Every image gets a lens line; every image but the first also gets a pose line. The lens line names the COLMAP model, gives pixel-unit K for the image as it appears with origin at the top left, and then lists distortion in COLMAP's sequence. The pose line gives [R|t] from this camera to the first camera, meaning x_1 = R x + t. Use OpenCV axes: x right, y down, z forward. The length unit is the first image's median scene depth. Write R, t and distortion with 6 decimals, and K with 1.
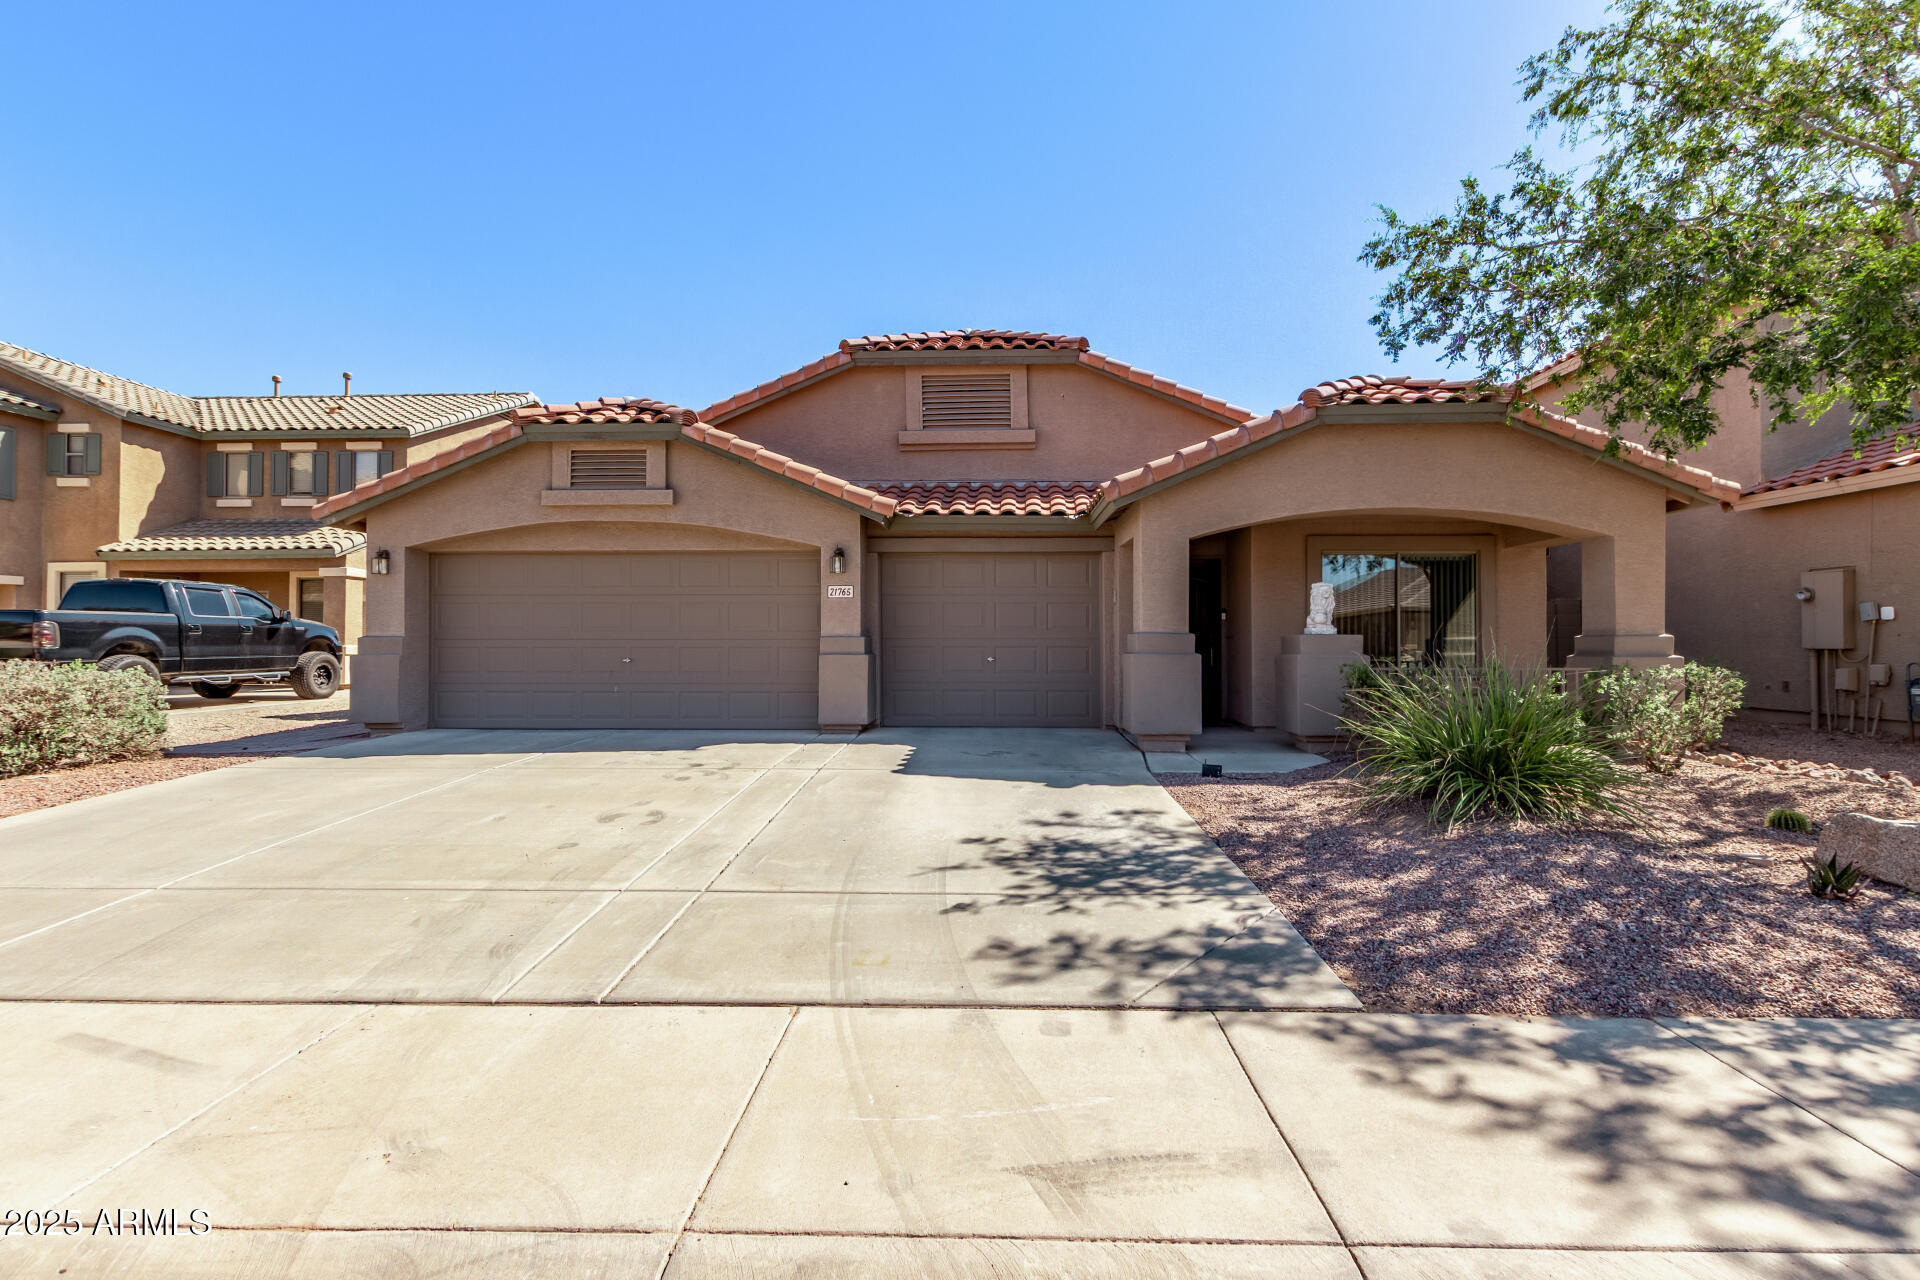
lens RADIAL K [[902.9, 0, 965.5], [0, 902.9, 651.8], [0, 0, 1]] dist [-0.000273, -0.000306]
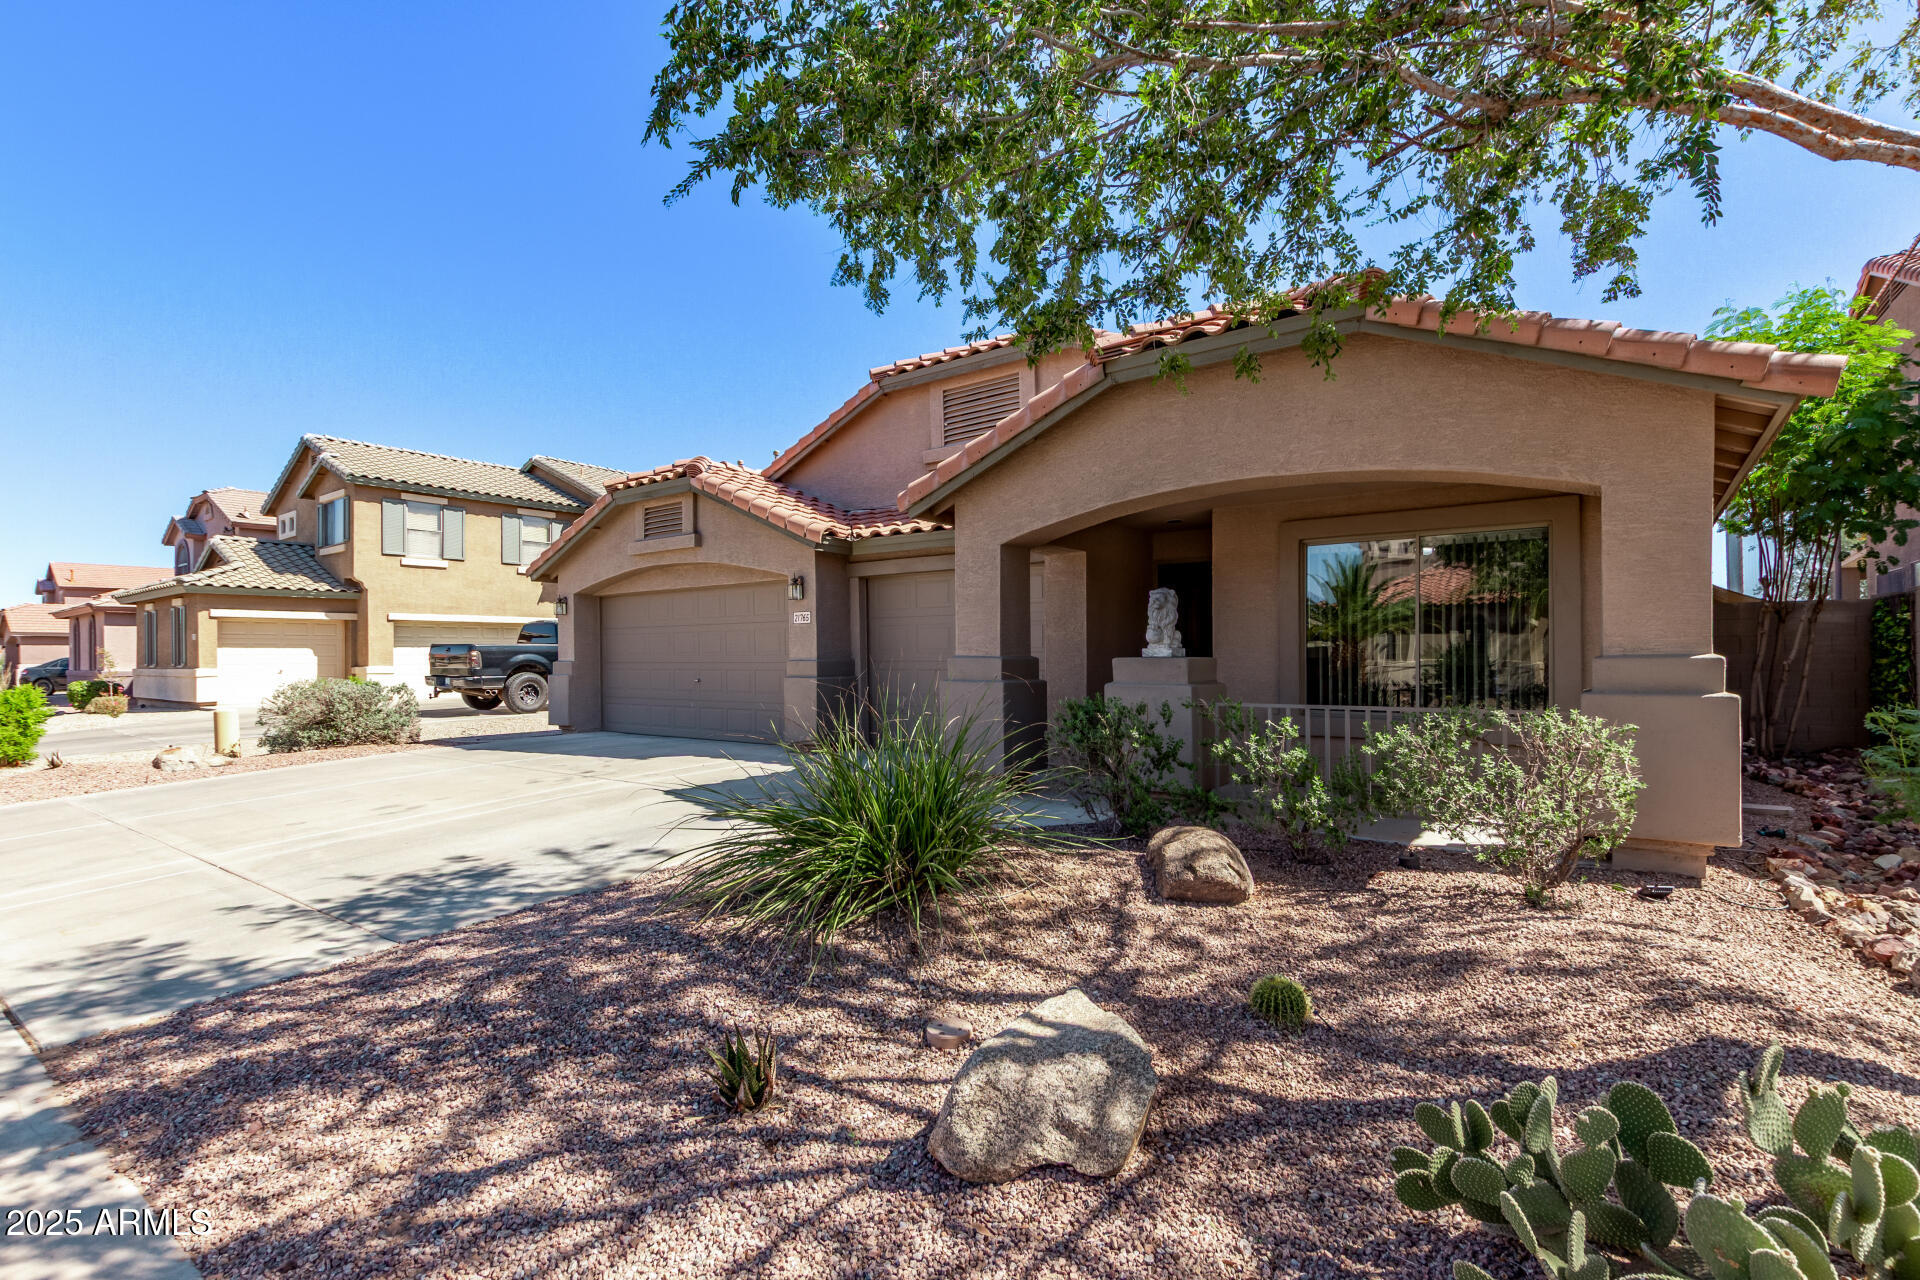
lens RADIAL K [[902.9, 0, 965.5], [0, 902.9, 651.8], [0, 0, 1]] dist [-0.000273, -0.000306]
pose [[0.822394, -0.011234, -0.568808, 0.595121], [0.005304, 0.999913, -0.012079, -0.012355], [0.568894, 0.006917, 0.822382, 0.238498]]
